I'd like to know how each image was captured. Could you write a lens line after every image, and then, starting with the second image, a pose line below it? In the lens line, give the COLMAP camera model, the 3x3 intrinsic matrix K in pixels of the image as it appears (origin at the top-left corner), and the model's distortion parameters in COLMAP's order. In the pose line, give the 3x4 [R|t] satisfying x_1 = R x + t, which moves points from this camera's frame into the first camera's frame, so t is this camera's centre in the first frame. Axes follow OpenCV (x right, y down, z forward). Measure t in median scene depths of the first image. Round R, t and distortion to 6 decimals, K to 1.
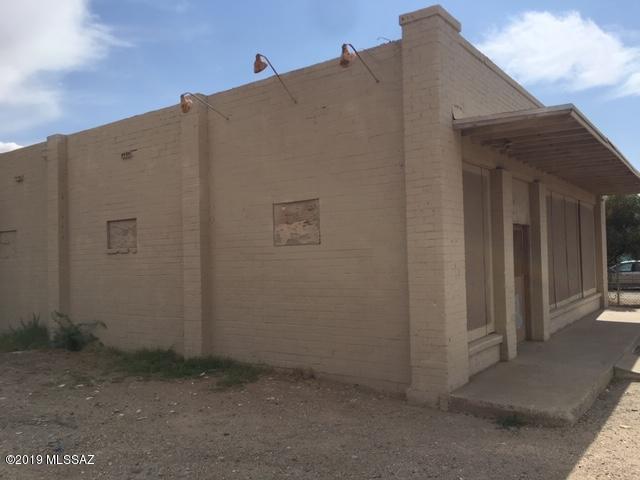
lens RADIAL K [[541.7, 0, 313.4], [0, 541.7, 231.1], [0, 0, 1]] dist [0.076934, -0.096932]
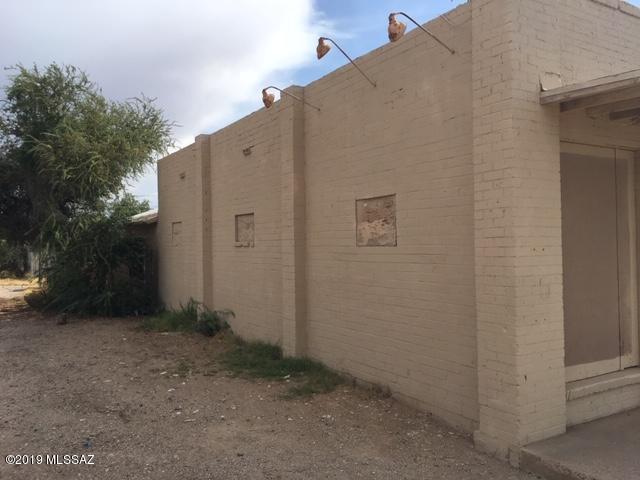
lens RADIAL K [[542.0, 0, 315.9], [0, 542.0, 223.5], [0, 0, 1]] dist [0.088787, -0.117010]
pose [[0.922537, 0.005102, -0.385875, 0.228221], [0.001952, 0.999838, 0.017886, -0.028179], [0.385903, -0.017253, 0.922378, 0.138269]]
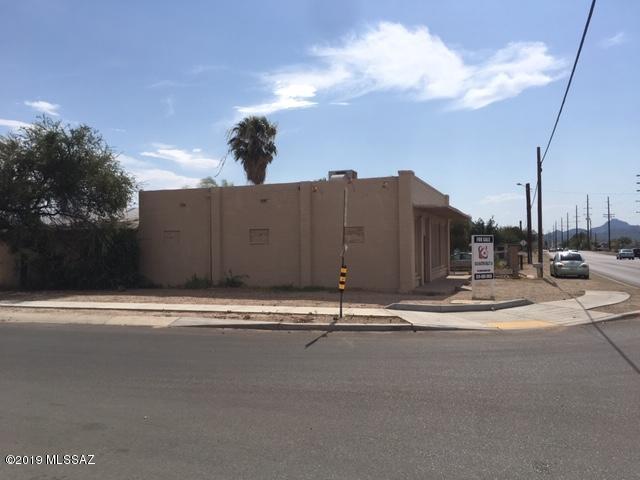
lens RADIAL K [[541.7, 0, 313.4], [0, 541.7, 231.1], [0, 0, 1]] dist [0.076934, -0.096932]
pose [[0.965160, 0.025412, 0.260425, -0.962958], [-0.028957, 0.999533, 0.009785, -0.055604], [-0.260055, -0.016985, 0.965445, -1.621423]]
